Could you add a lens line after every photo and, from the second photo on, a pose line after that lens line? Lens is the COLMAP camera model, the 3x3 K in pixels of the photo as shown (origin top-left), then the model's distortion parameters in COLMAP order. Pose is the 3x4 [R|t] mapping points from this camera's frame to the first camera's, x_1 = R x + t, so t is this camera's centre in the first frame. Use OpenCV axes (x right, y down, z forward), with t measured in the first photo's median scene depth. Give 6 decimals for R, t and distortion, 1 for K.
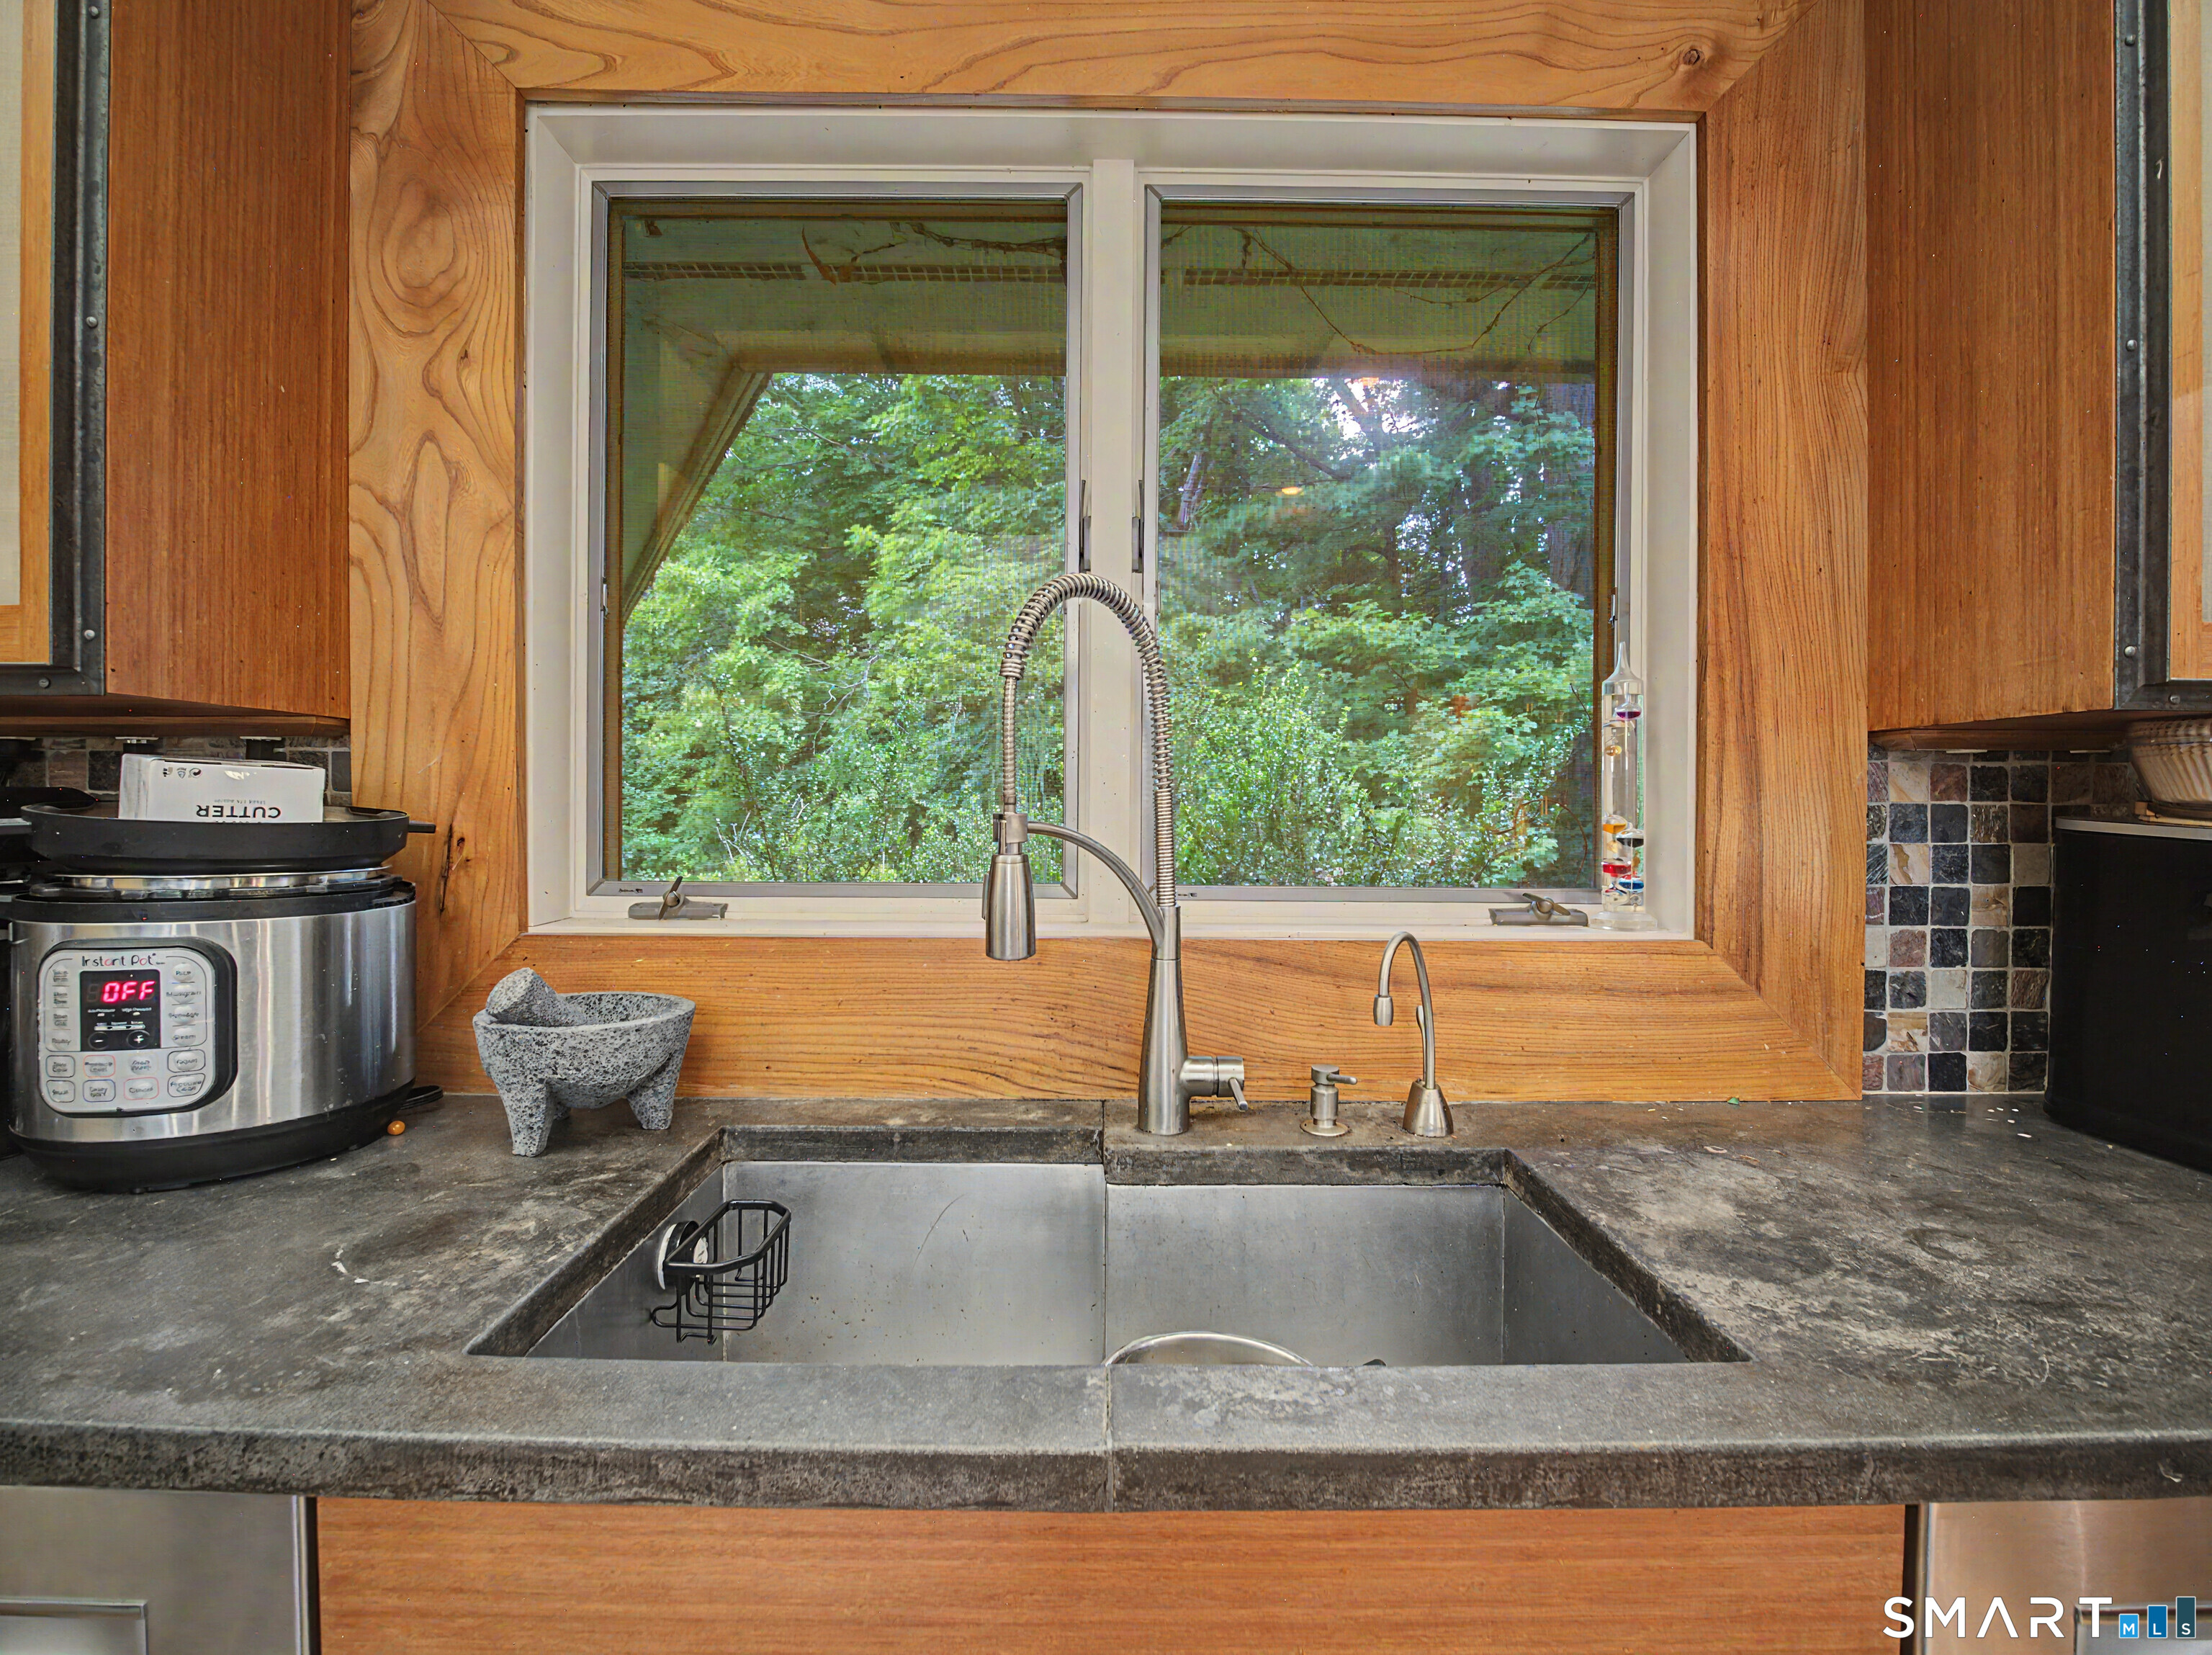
lens RADIAL K [[1021.0, 0, 1099.4], [0, 1021.0, 817.0], [0, 0, 1]] dist [-0.017775, -0.000944]
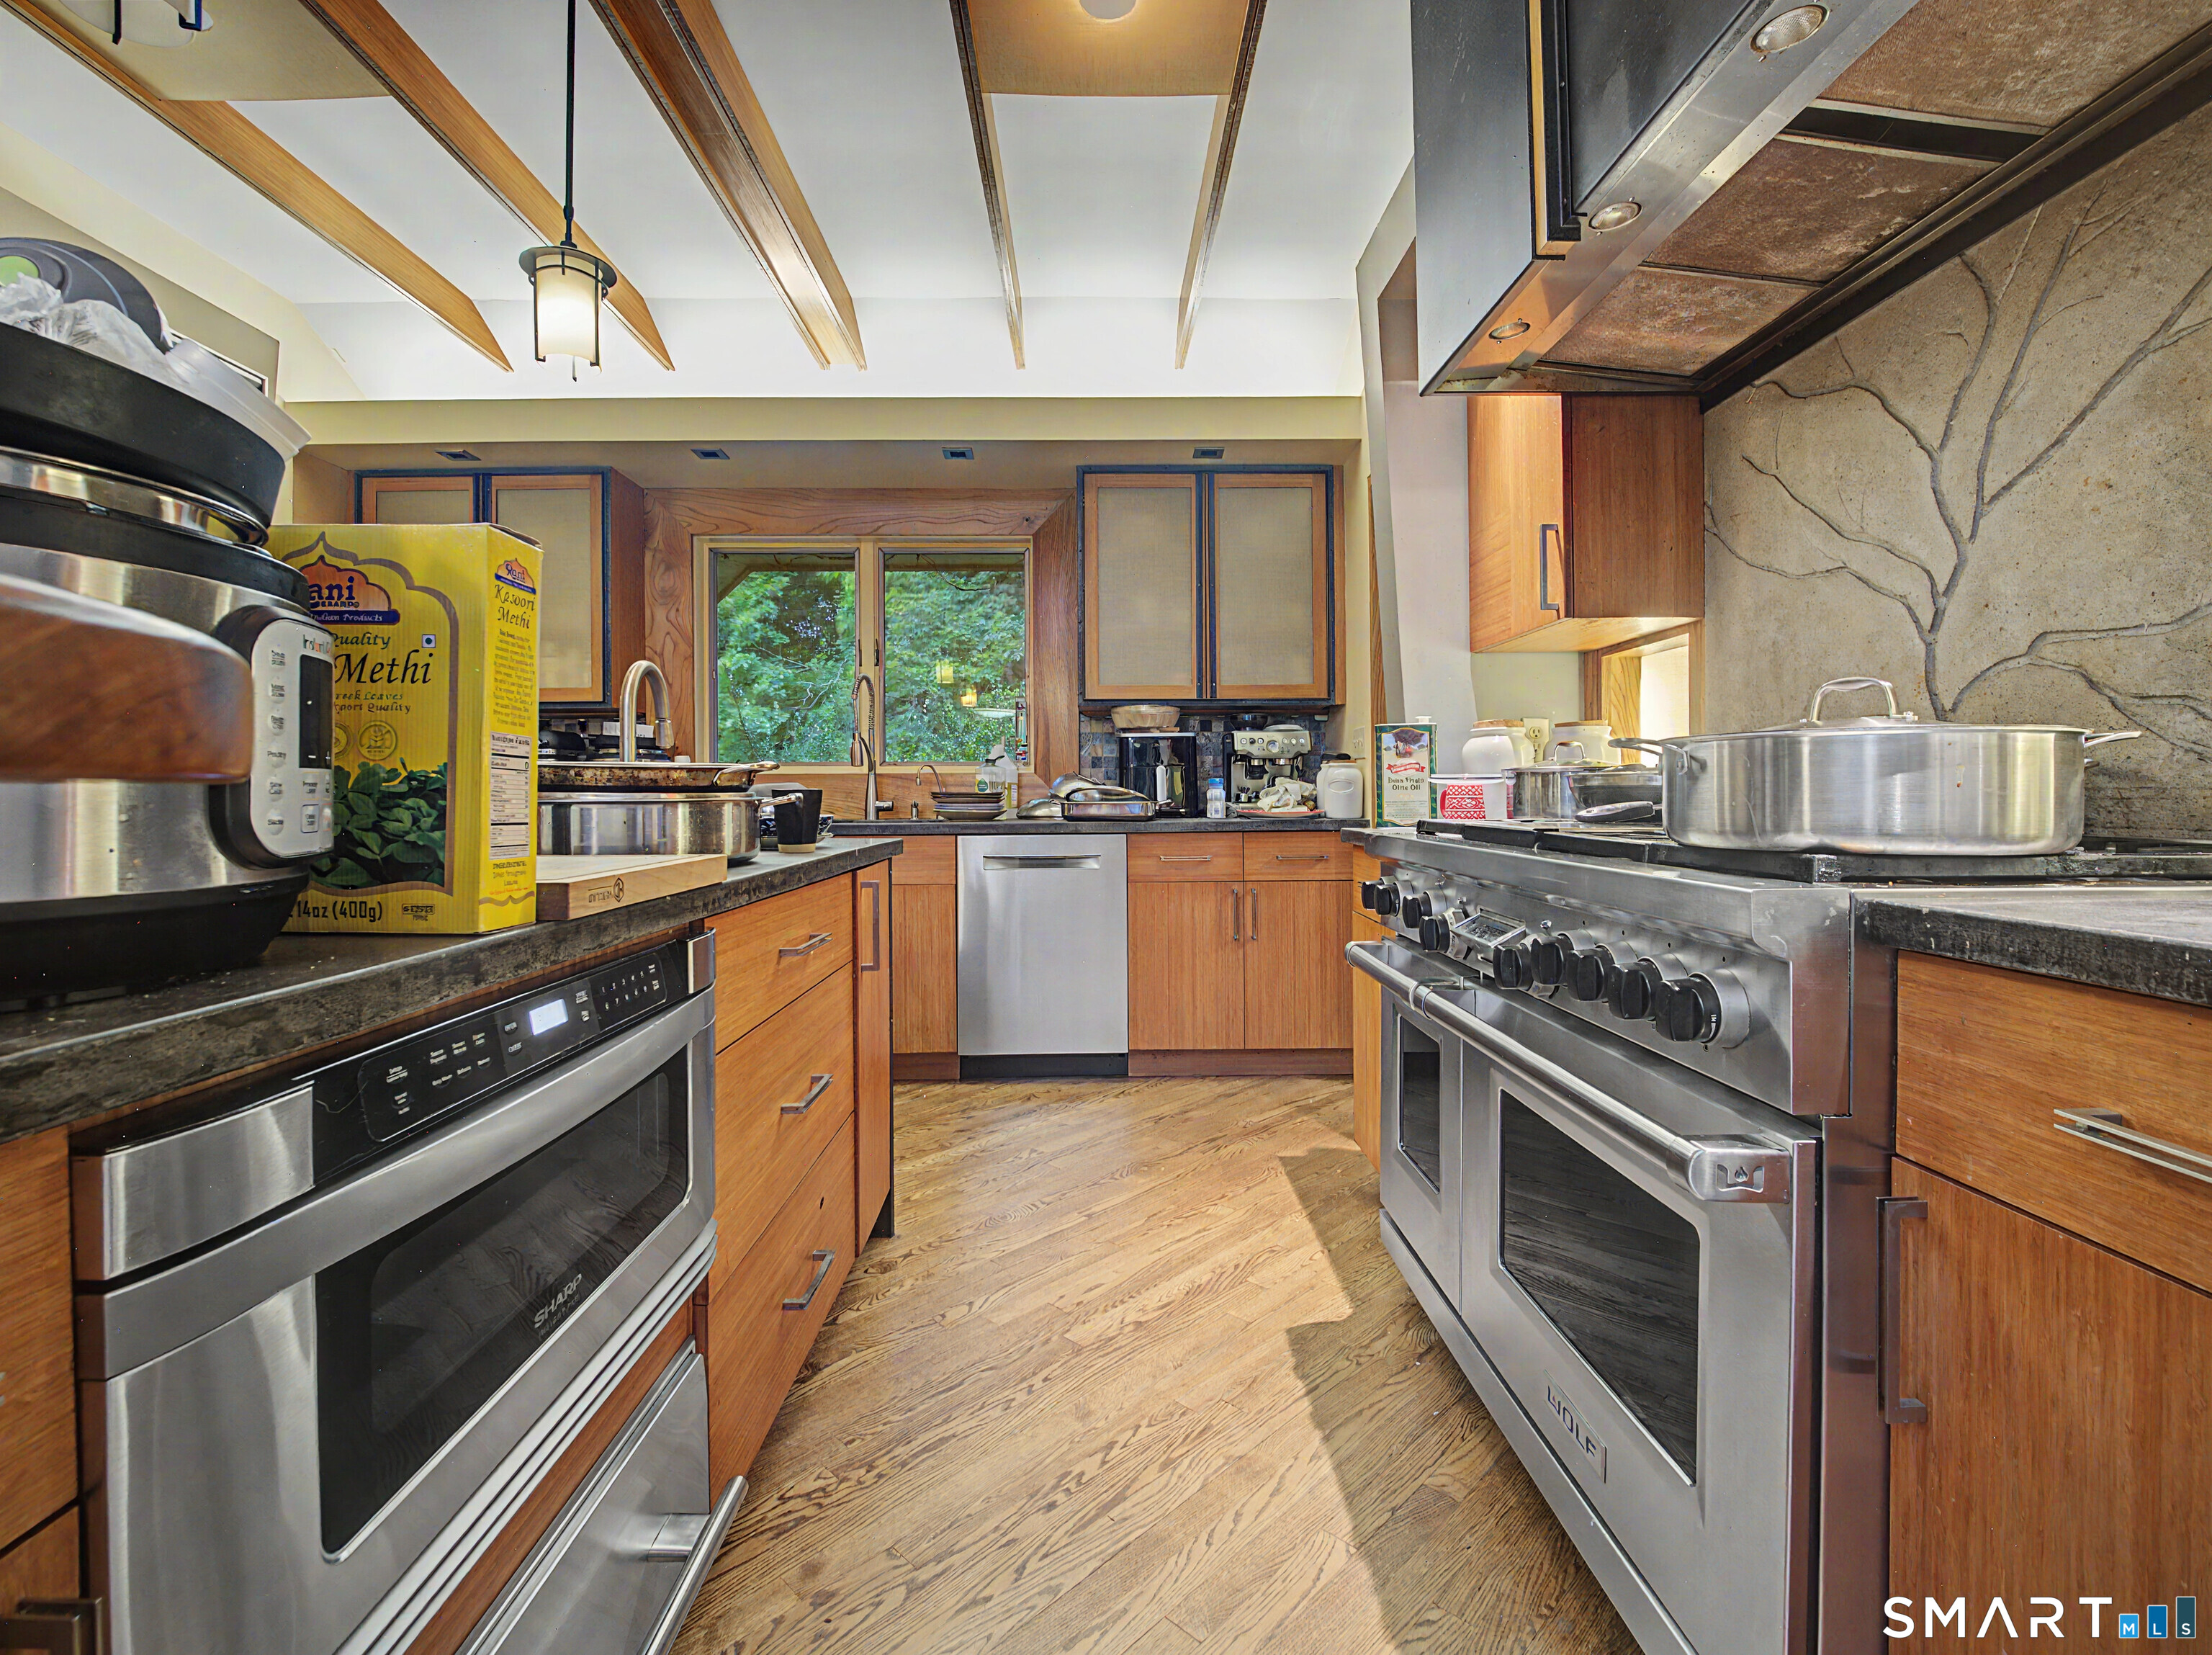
lens RADIAL K [[1021.0, 0, 1099.4], [0, 1021.0, 817.0], [0, 0, 1]] dist [-0.017775, -0.000944]
pose [[0.999873, -0.012149, 0.010293, 0.071614], [0.012045, 0.999876, 0.010135, 0.022003], [-0.010415, -0.010010, 0.999896, -0.232016]]
